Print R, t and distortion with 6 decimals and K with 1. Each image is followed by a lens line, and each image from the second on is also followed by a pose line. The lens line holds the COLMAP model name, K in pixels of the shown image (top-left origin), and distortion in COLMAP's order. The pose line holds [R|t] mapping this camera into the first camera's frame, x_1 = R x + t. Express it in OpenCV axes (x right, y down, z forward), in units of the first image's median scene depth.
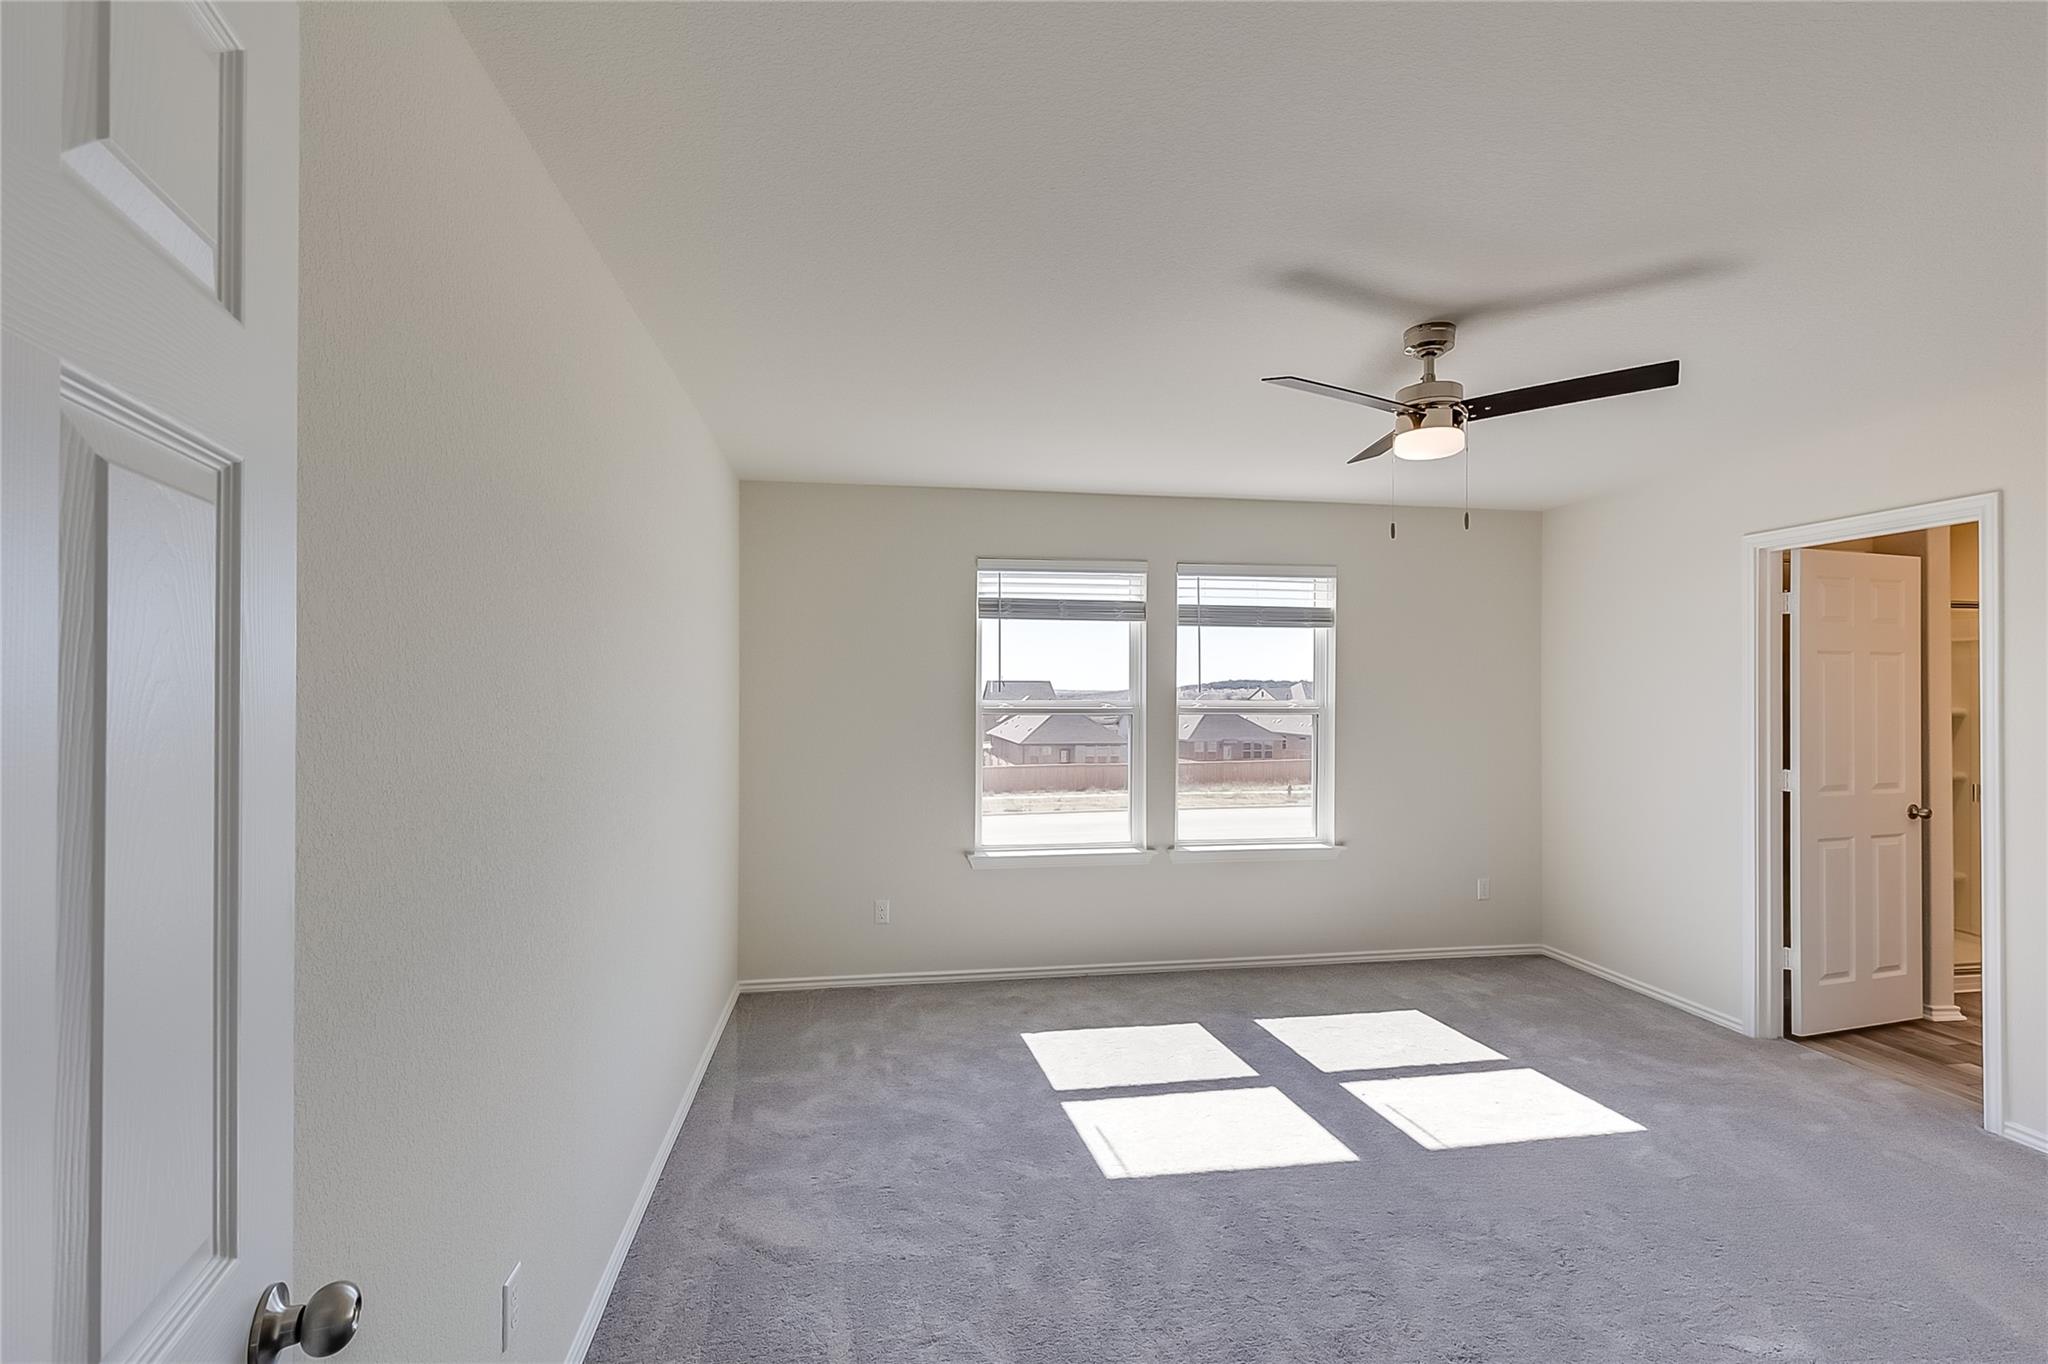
lens RADIAL K [[929.0, 0, 1023.9], [0, 929.0, 685.5], [0, 0, 1]] dist [0.009194, -0.000061]
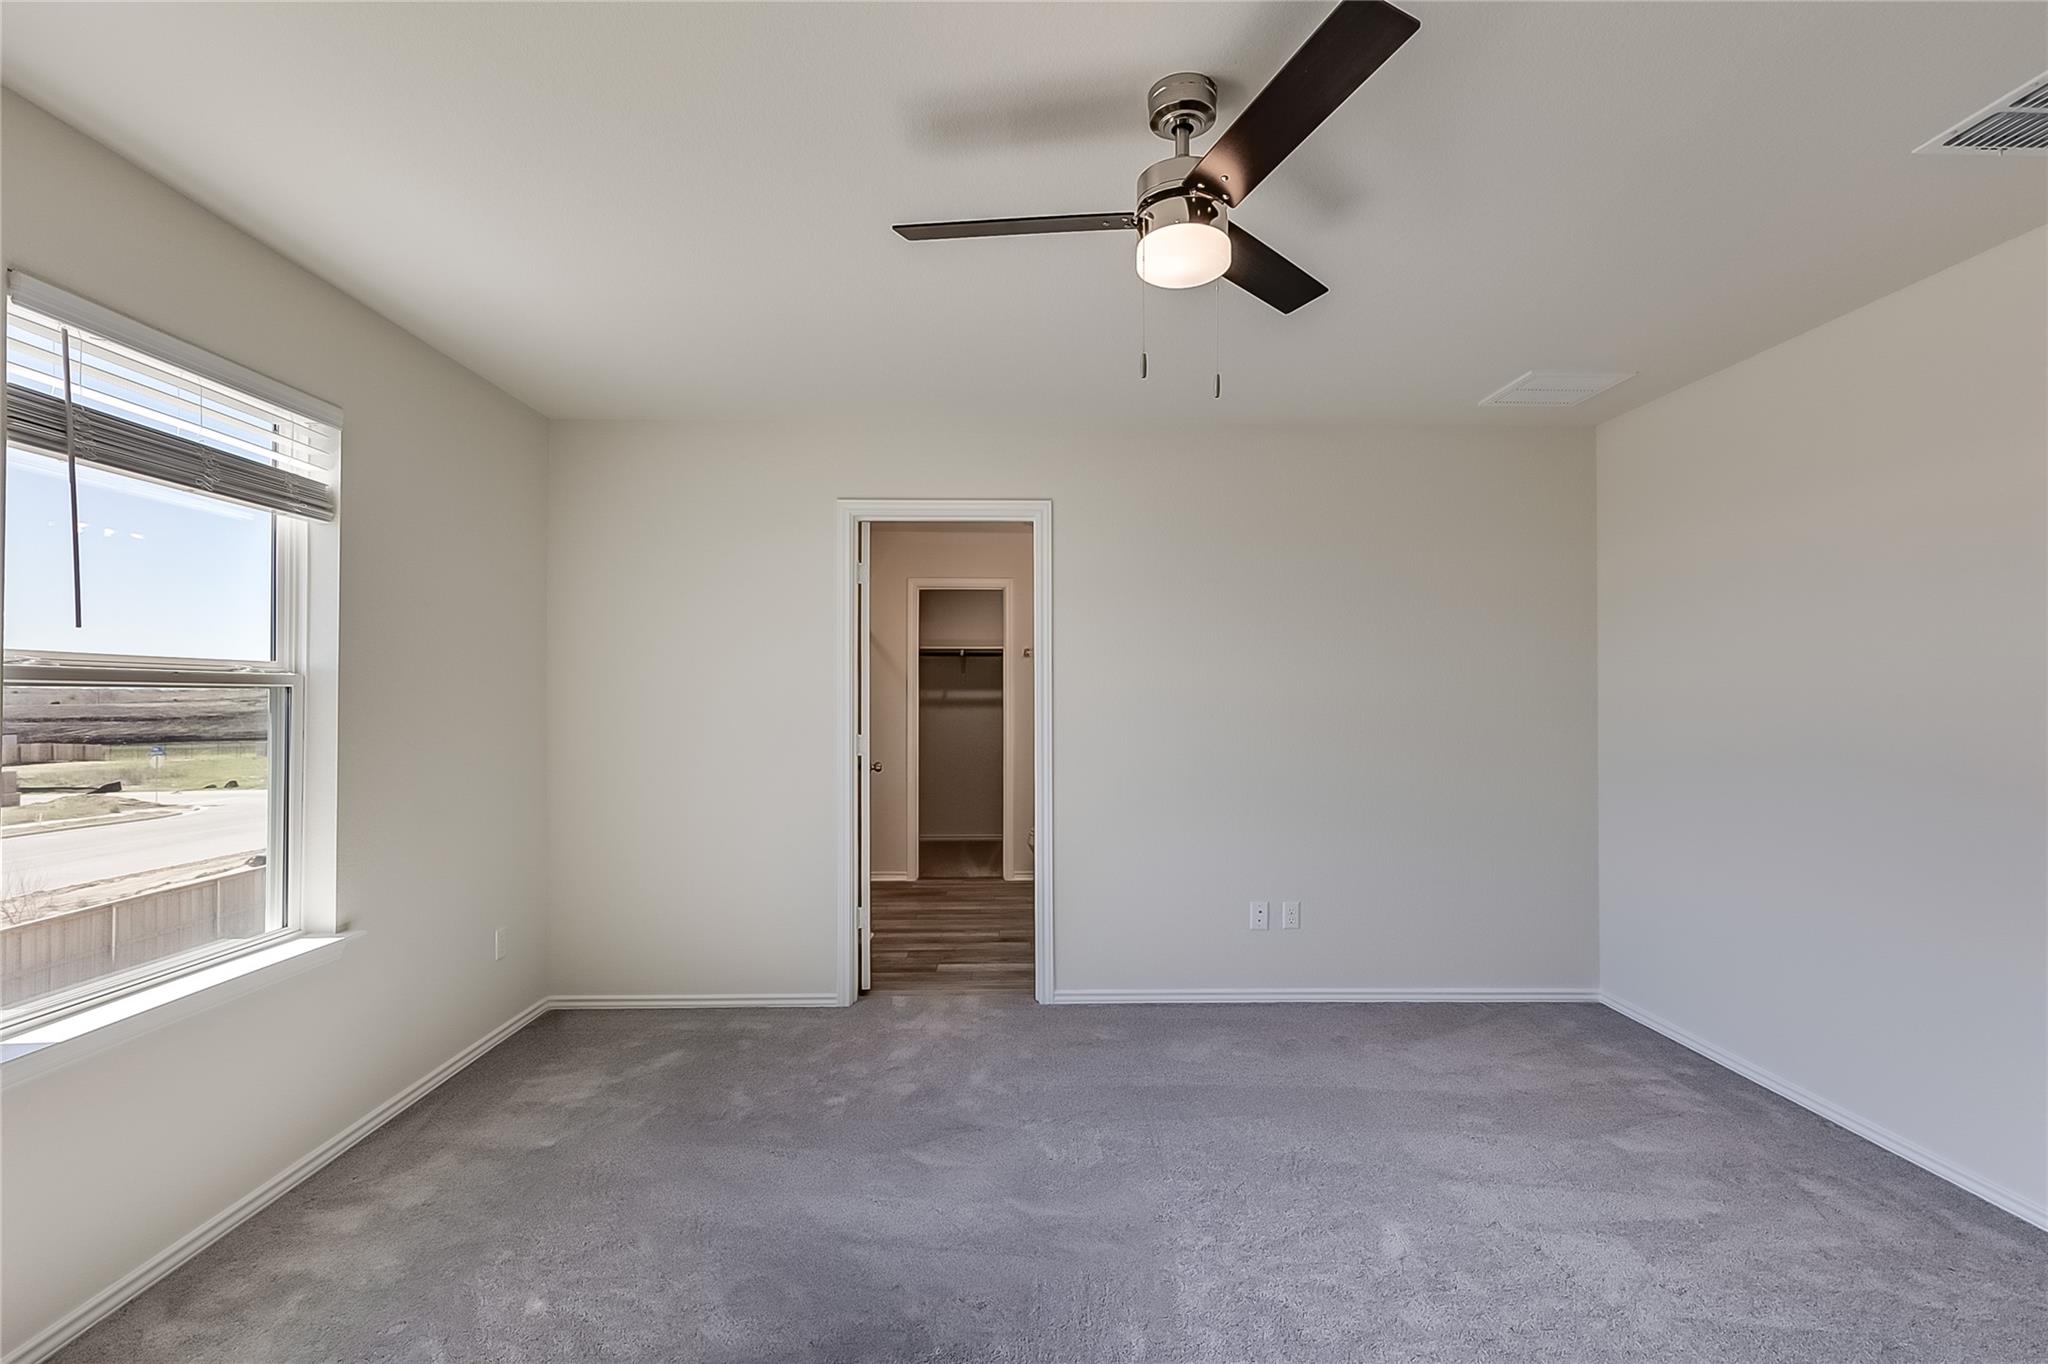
lens RADIAL K [[929.0, 0, 1023.9], [0, 929.0, 685.5], [0, 0, 1]] dist [0.009194, -0.000061]
pose [[0.142065, 0.005903, 0.989840, -0.151029], [-0.002831, 0.999981, -0.005557, 0.035581], [-0.989853, -0.002013, 0.142079, 0.587799]]
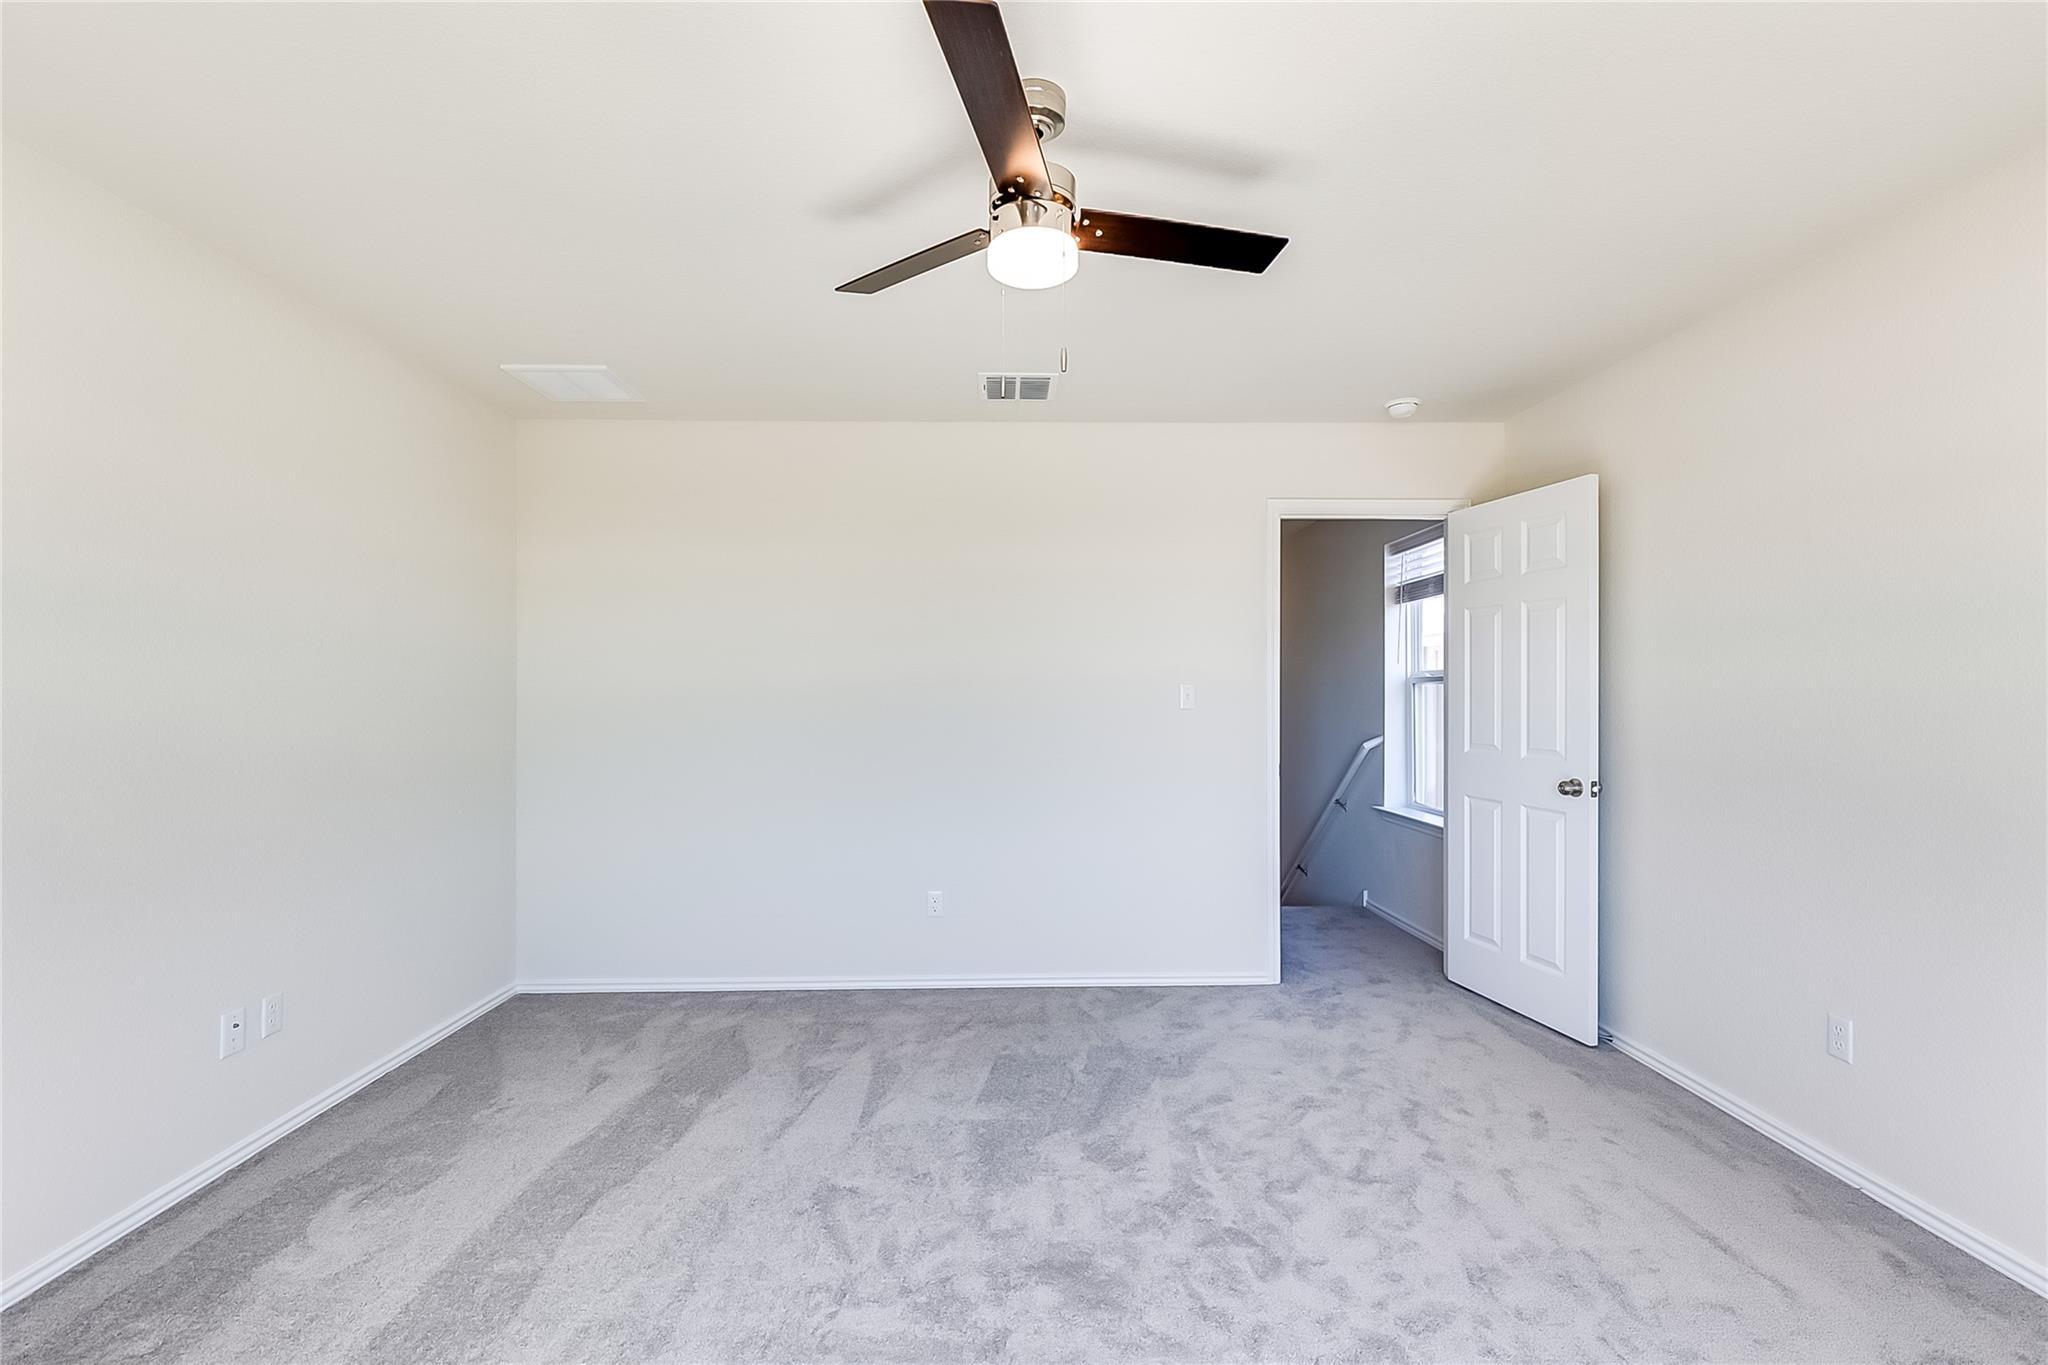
lens RADIAL K [[912.6, 0, 1026.4], [0, 912.6, 690.2], [0, 0, 1]] dist [0.000978, 0.000097]
pose [[-0.990436, -0.001560, 0.137962, 0.202769], [-0.002505, 0.999975, -0.006674, 0.044536], [-0.137948, -0.006955, -0.990415, 0.969456]]
